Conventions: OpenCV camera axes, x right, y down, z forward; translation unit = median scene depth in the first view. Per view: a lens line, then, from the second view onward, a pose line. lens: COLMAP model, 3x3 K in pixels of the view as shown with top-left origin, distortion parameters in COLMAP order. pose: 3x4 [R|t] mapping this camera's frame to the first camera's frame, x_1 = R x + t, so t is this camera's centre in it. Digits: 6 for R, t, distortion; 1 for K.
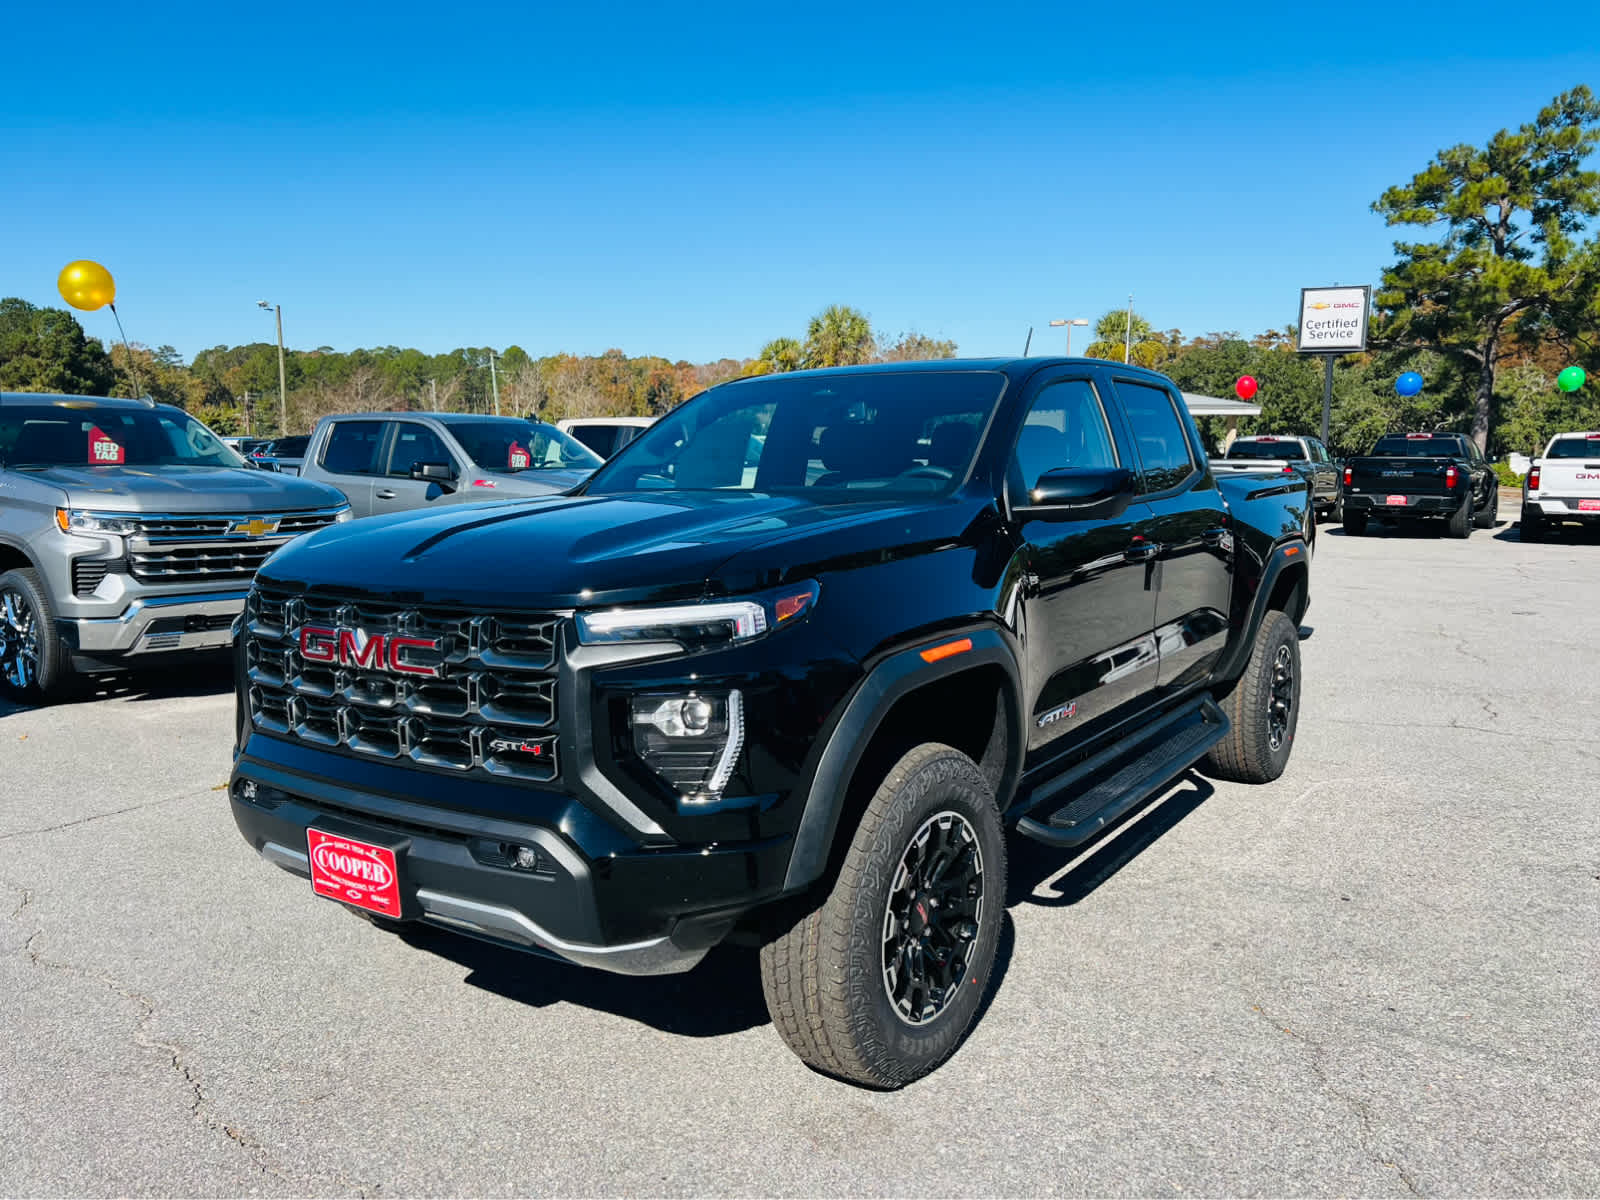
lens RADIAL K [[1239.0, 0, 800.0], [0, 1239.0, 600.0], [0, 0, 1]] dist [0.062774, -0.122919]
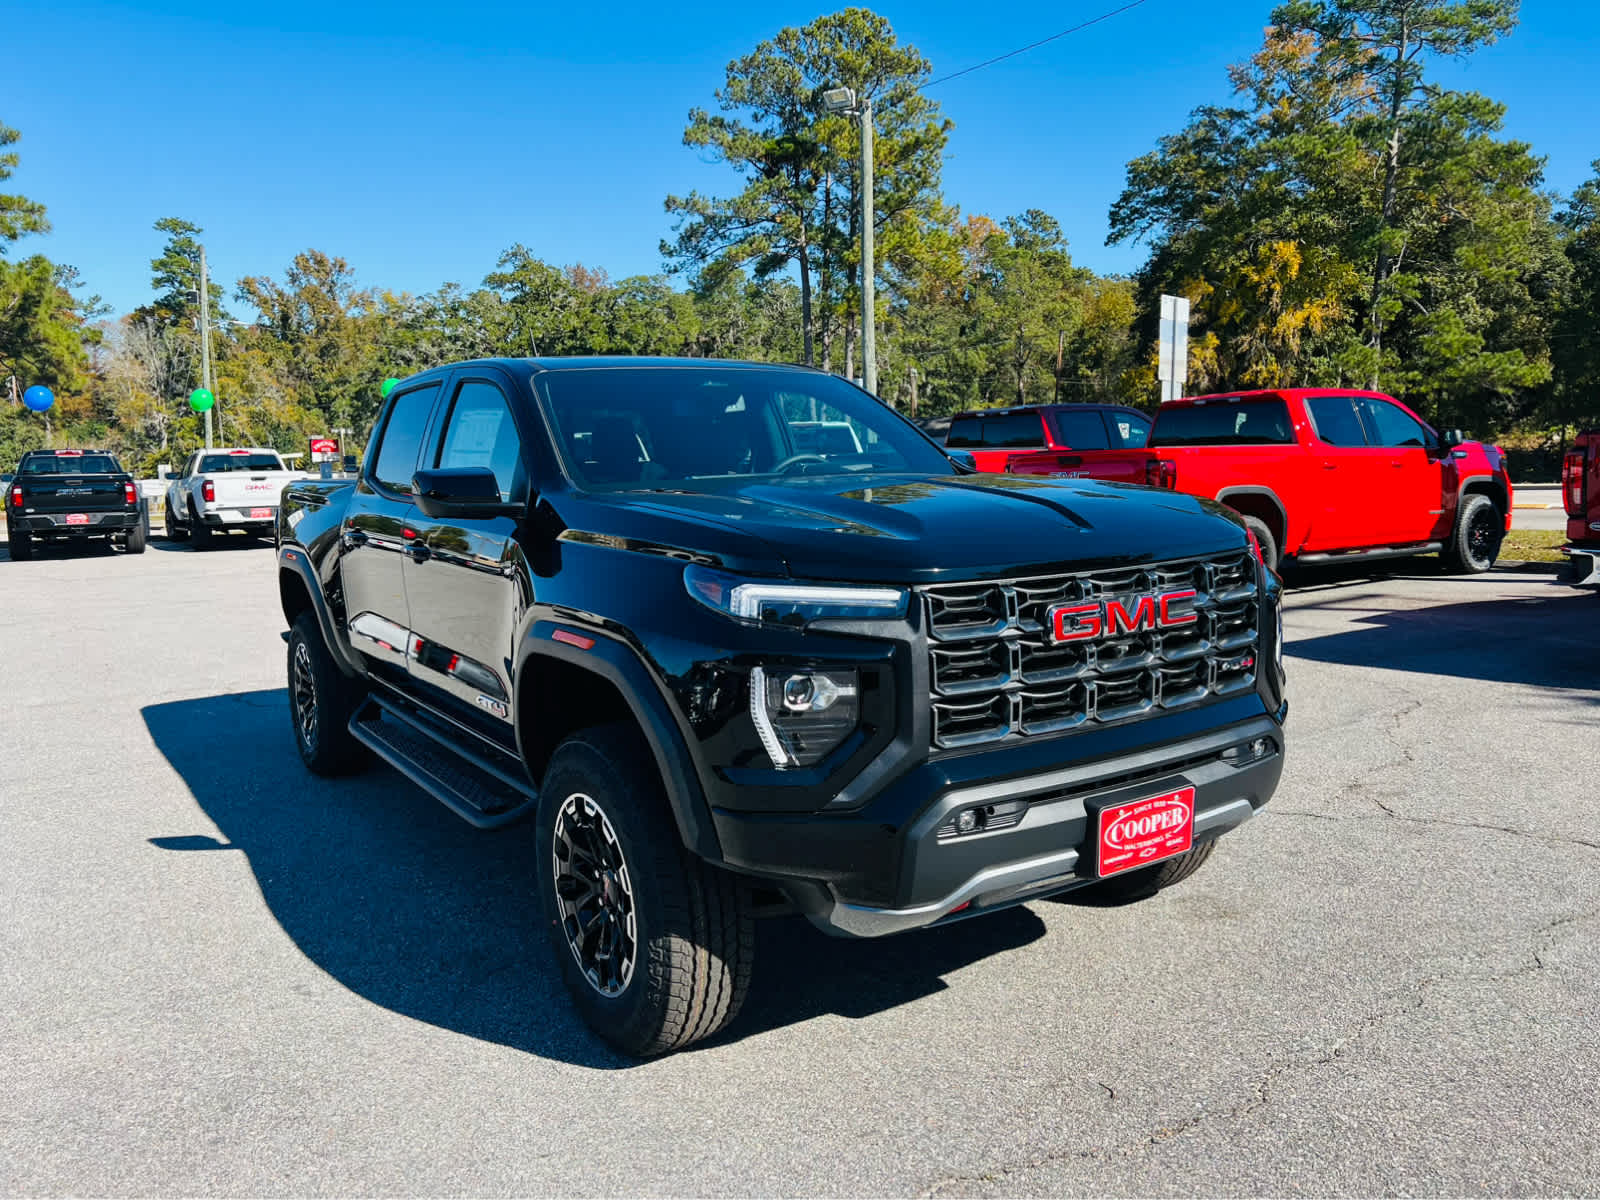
lens RADIAL K [[1239.0, 0, 800.0], [0, 1239.0, 600.0], [0, 0, 1]] dist [0.062774, -0.122919]
pose [[0.348444, -0.110365, 0.930809, -1.088497], [0.129219, 0.989218, 0.068917, -0.060034], [-0.928380, 0.096265, 0.358949, 0.689655]]
